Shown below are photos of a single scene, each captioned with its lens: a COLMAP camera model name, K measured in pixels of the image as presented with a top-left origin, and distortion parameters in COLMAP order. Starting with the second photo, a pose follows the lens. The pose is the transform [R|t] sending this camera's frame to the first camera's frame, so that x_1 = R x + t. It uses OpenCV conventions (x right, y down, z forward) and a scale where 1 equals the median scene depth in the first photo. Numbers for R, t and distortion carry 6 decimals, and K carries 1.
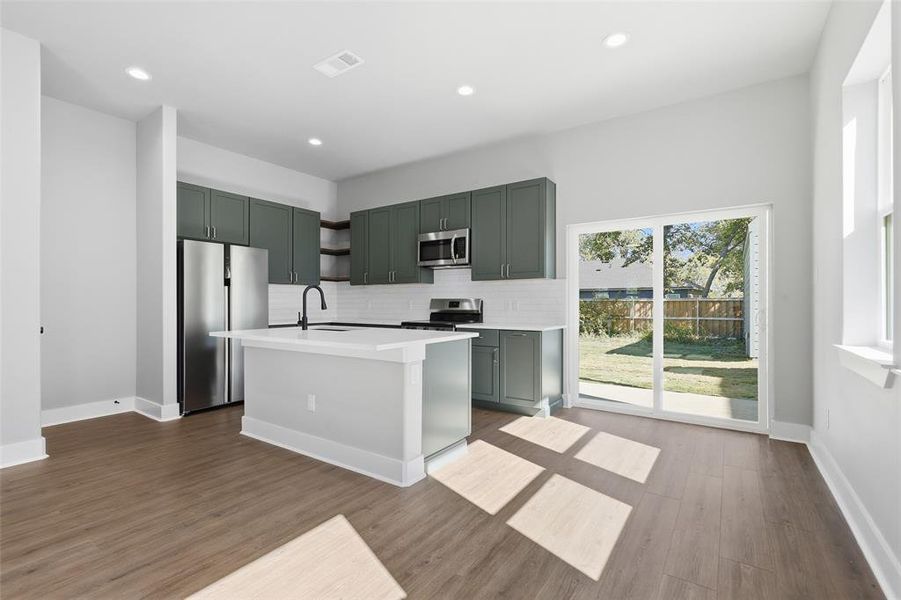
lens RADIAL K [[414.2, 0, 450.2], [0, 414.2, 307.7], [0, 0, 1]] dist [0.004184, 0.000319]
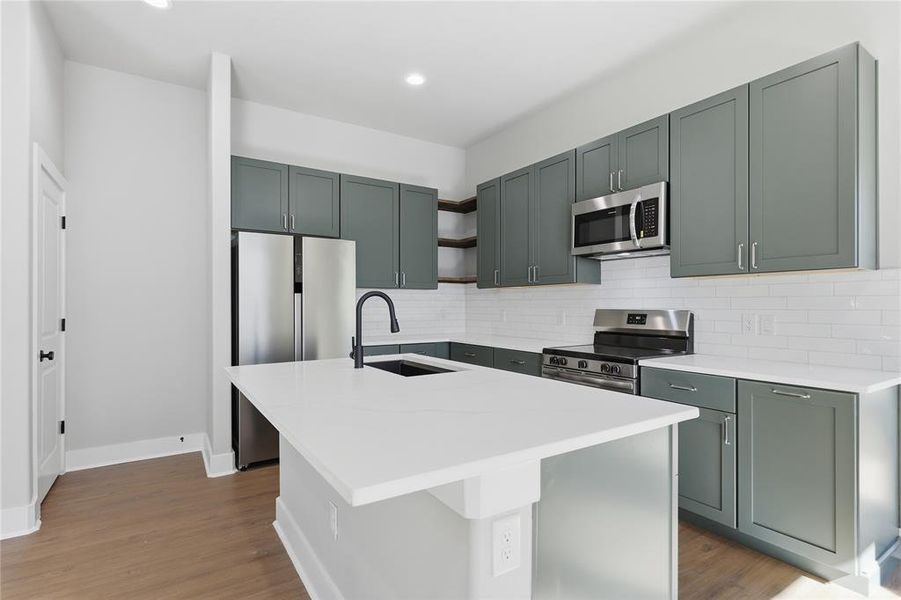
lens RADIAL K [[447.9, 0, 451.0], [0, 447.9, 303.1], [0, 0, 1]] dist [0.002068, 0.000697]
pose [[0.924119, -0.002587, -0.382096, 0.009658], [-0.003349, 0.999884, -0.014869, -0.022215], [0.382090, 0.015020, 0.924003, 0.347891]]
